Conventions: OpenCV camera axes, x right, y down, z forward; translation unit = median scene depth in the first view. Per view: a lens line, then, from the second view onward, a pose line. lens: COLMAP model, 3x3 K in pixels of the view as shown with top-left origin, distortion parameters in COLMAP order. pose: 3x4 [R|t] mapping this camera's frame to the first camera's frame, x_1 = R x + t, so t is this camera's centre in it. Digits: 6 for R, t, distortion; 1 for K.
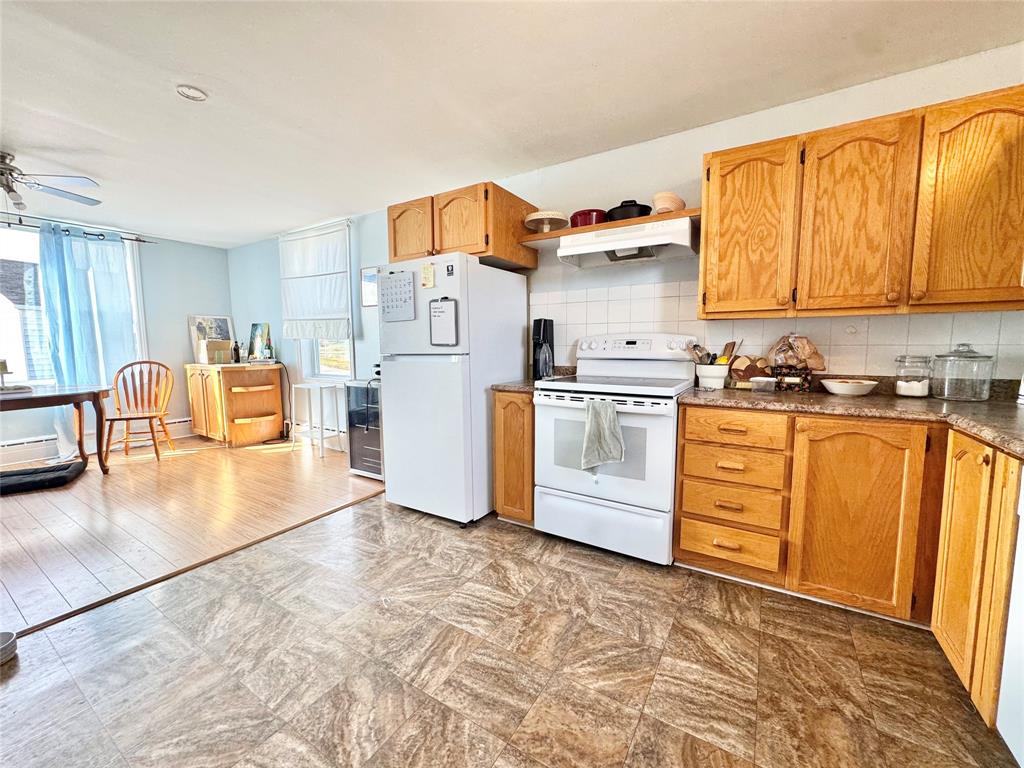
lens RADIAL K [[408.5, 0, 511.4], [0, 408.5, 382.9], [0, 0, 1]] dist [-0.003777, 0.000509]
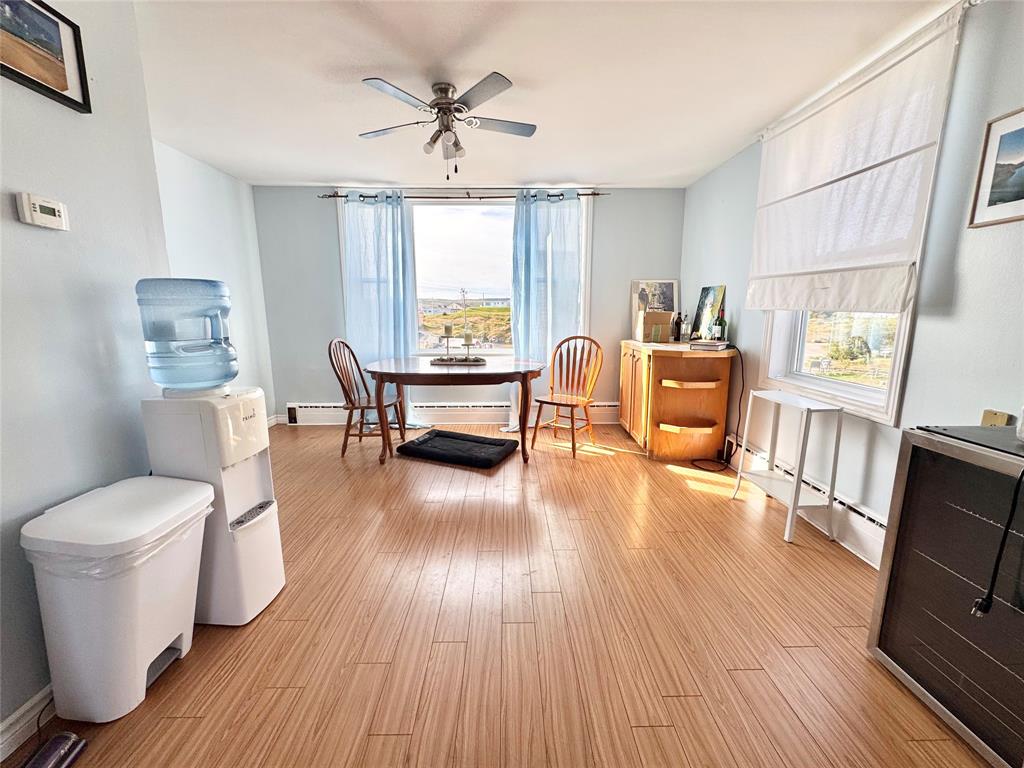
lens RADIAL K [[408.5, 0, 511.4], [0, 408.5, 382.9], [0, 0, 1]] dist [-0.003777, 0.000509]
pose [[0.540199, 0.149284, -0.828190, -0.227248], [-0.081276, 0.988794, 0.125220, -0.048236], [0.837603, -0.000332, 0.546279, 0.374975]]
